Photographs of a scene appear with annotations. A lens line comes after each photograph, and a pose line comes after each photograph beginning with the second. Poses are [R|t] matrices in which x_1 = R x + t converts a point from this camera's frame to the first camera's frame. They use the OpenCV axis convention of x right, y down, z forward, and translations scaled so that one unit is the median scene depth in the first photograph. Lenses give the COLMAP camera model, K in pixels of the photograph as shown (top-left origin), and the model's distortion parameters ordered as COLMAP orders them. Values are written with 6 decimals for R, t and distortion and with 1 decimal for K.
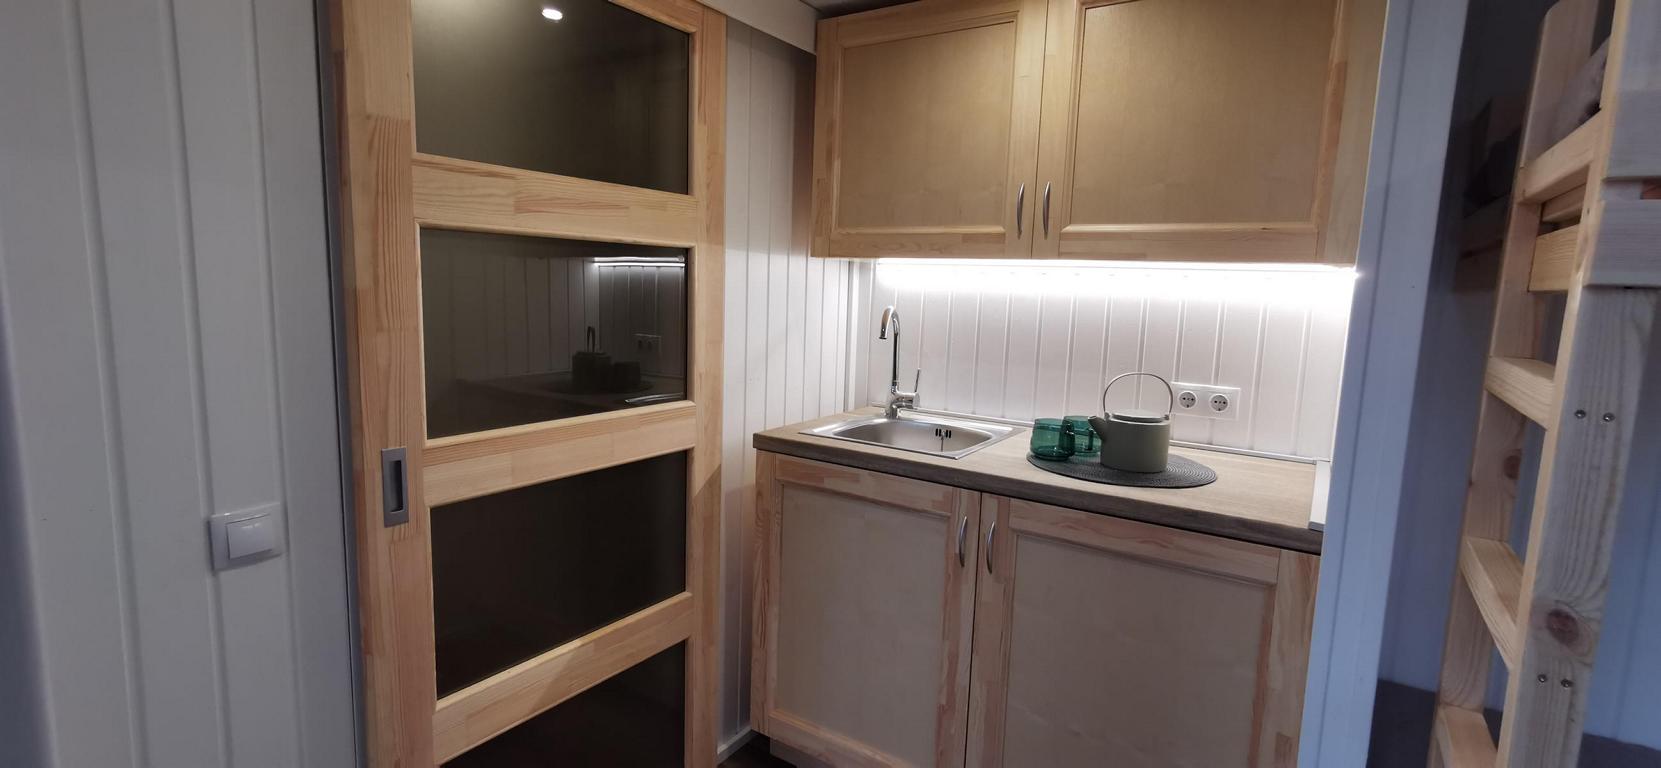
lens RADIAL K [[768.4, 0, 822.1], [0, 768.4, 382.0], [0, 0, 1]] dist [0.001496, 0.000638]
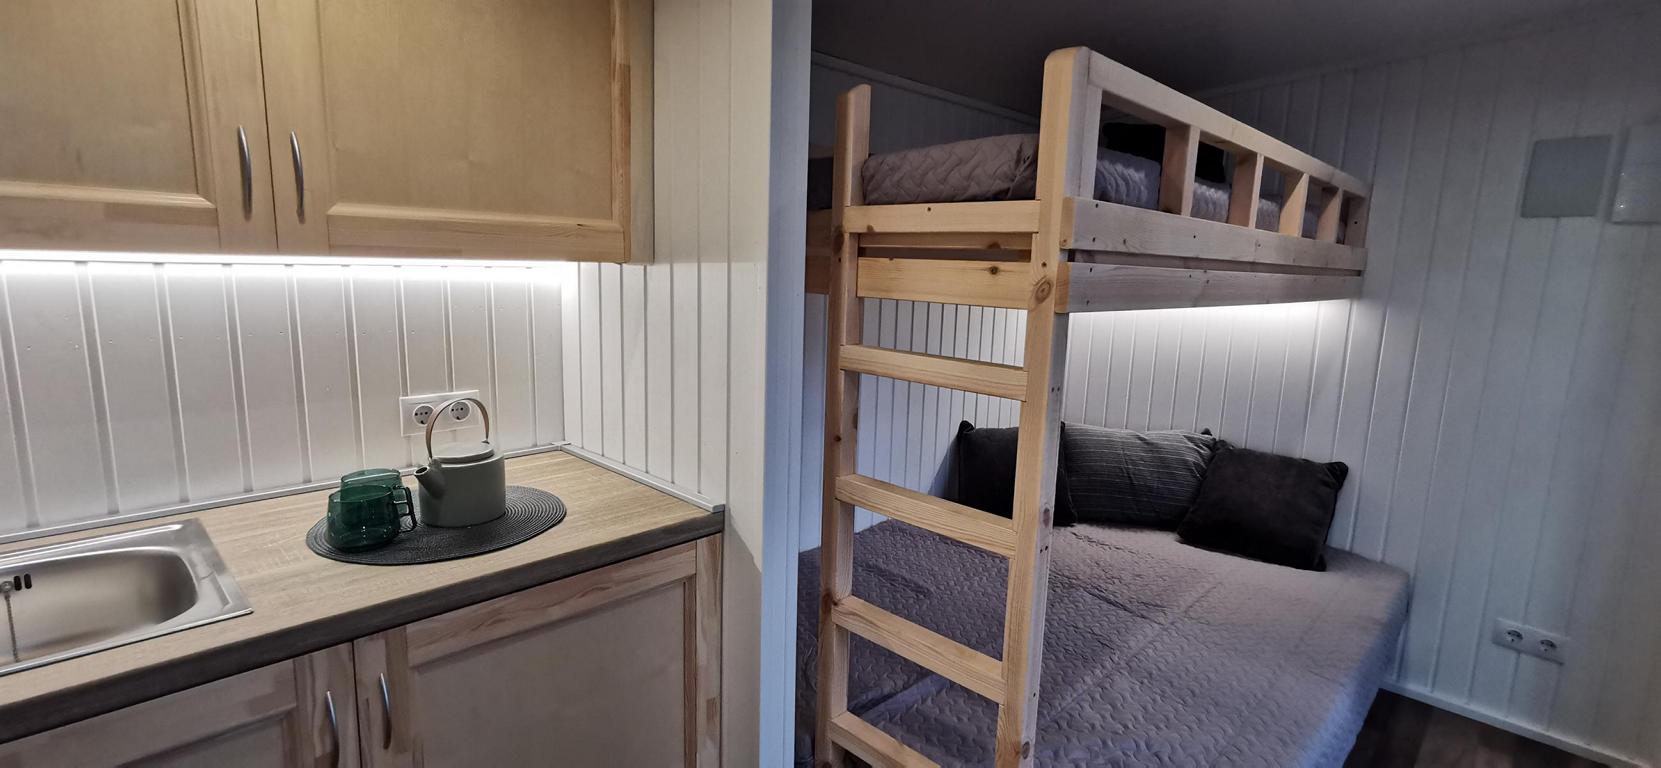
lens RADIAL K [[768.4, 0, 833.4], [0, 768.4, 381.5], [0, 0, 1]] dist [0.001496, 0.000638]
pose [[0.178363, -0.184870, 0.966442, -0.262159], [0.103536, 0.980265, 0.168406, -0.116254], [-0.978502, 0.070024, 0.193984, 0.443242]]
